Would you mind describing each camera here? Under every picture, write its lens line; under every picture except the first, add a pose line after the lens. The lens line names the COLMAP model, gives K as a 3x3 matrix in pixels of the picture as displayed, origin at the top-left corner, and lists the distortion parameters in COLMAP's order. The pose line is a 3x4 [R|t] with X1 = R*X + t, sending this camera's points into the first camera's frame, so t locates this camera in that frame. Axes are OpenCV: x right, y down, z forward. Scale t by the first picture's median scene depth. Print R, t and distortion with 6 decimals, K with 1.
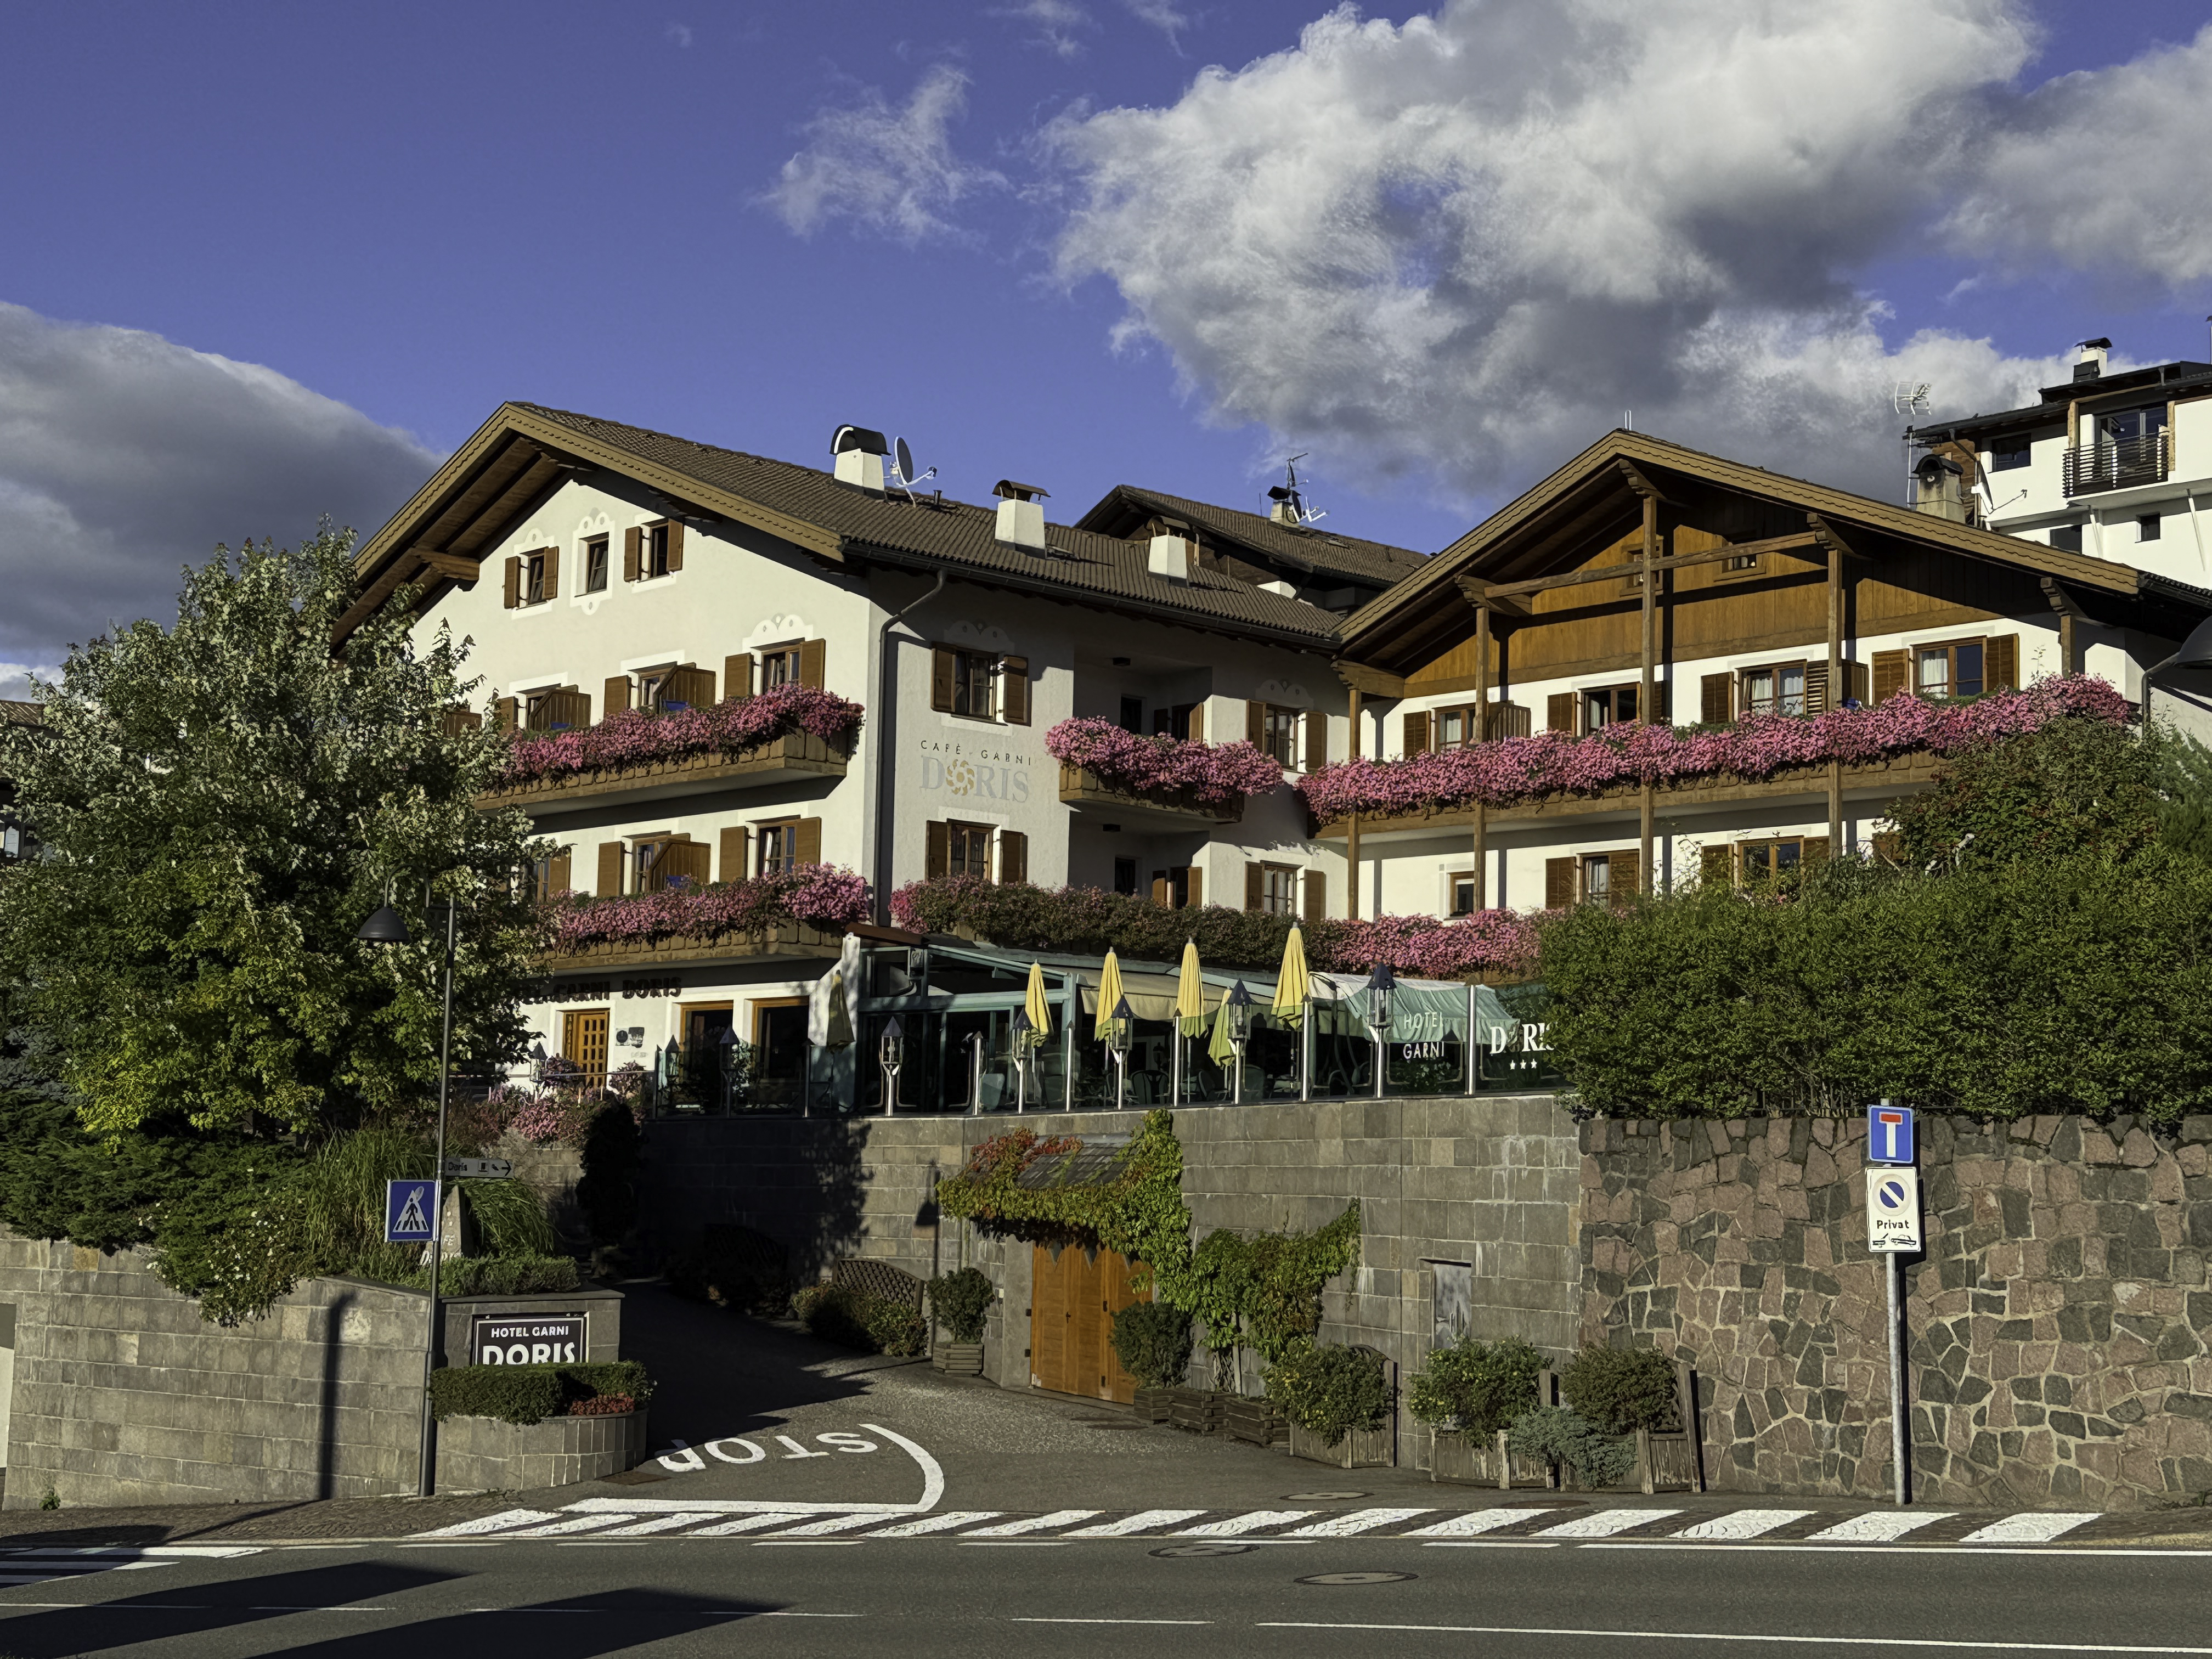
lens RADIAL K [[3008.2, 0, 1102.3], [0, 3008.2, 907.5], [0, 0, 1]] dist [0.181129, -0.417896]
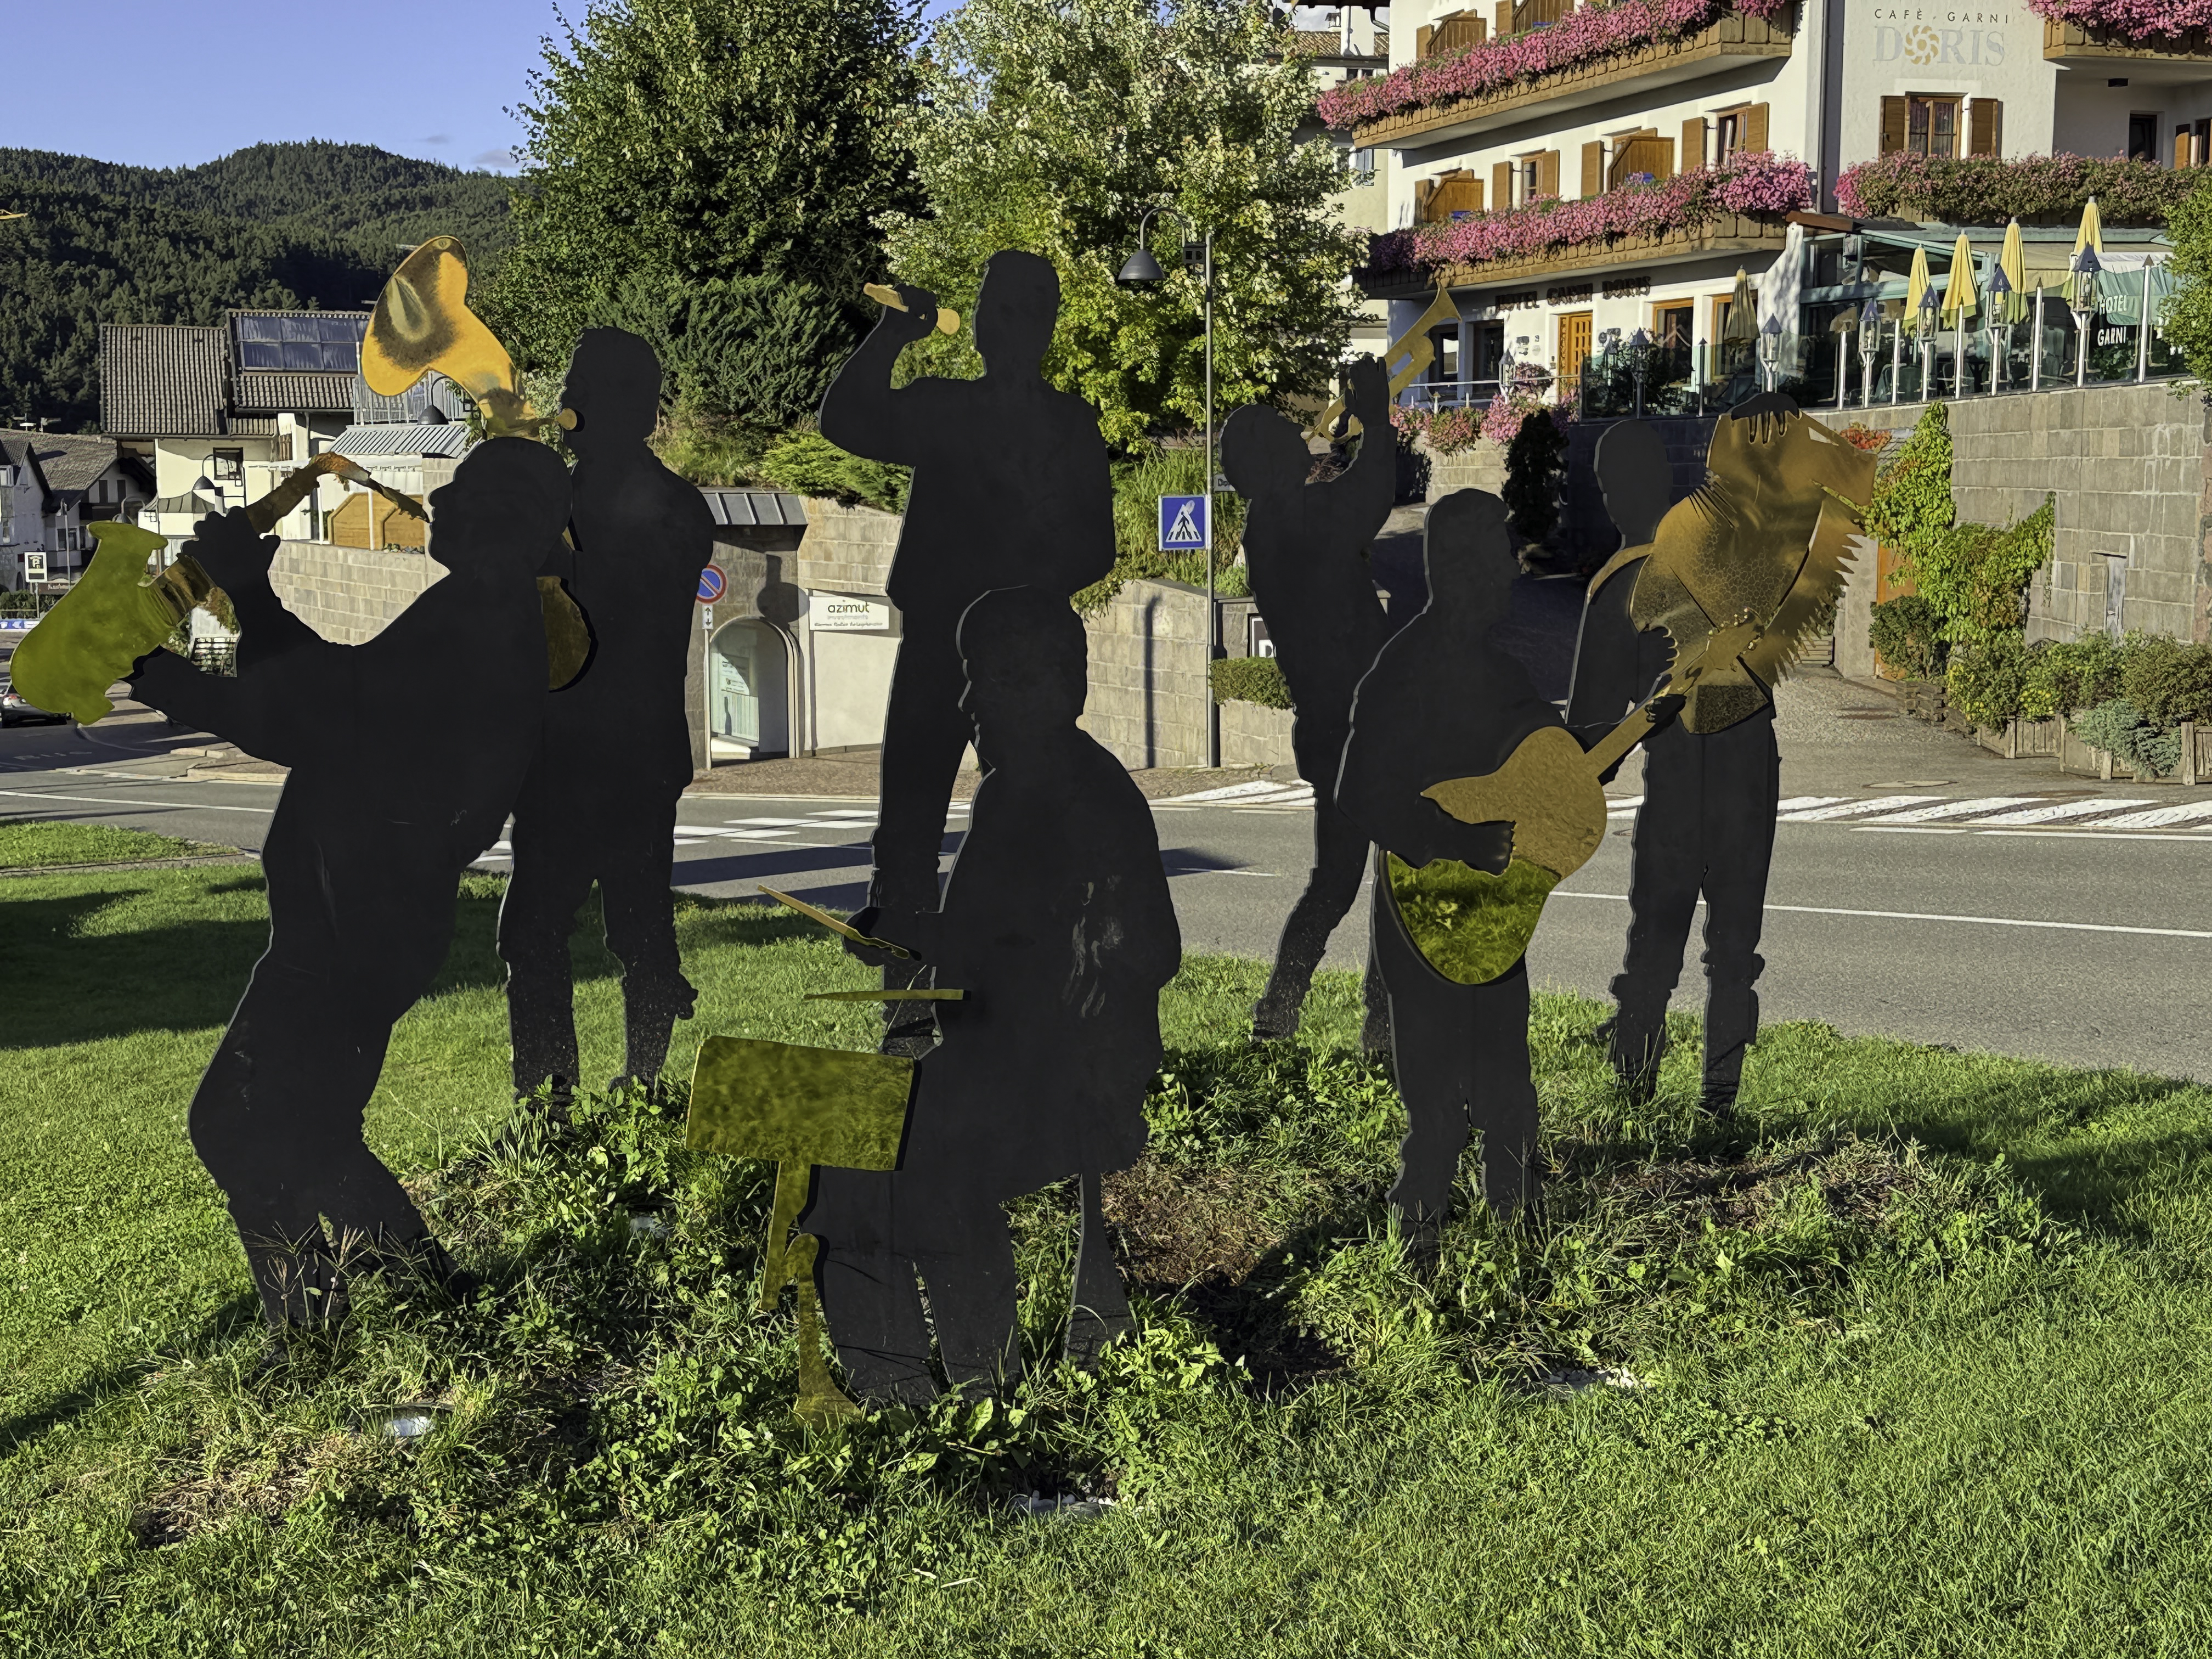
lens RADIAL K [[3008.2, 0, 1102.3], [0, 3008.2, 907.5], [0, 0, 1]] dist [0.181129, -0.417896]
pose [[0.900099, 0.038441, -0.433987, 0.155772], [0.063846, 0.973709, 0.218666, -0.005951], [0.430983, -0.224530, 0.873980, -0.023708]]
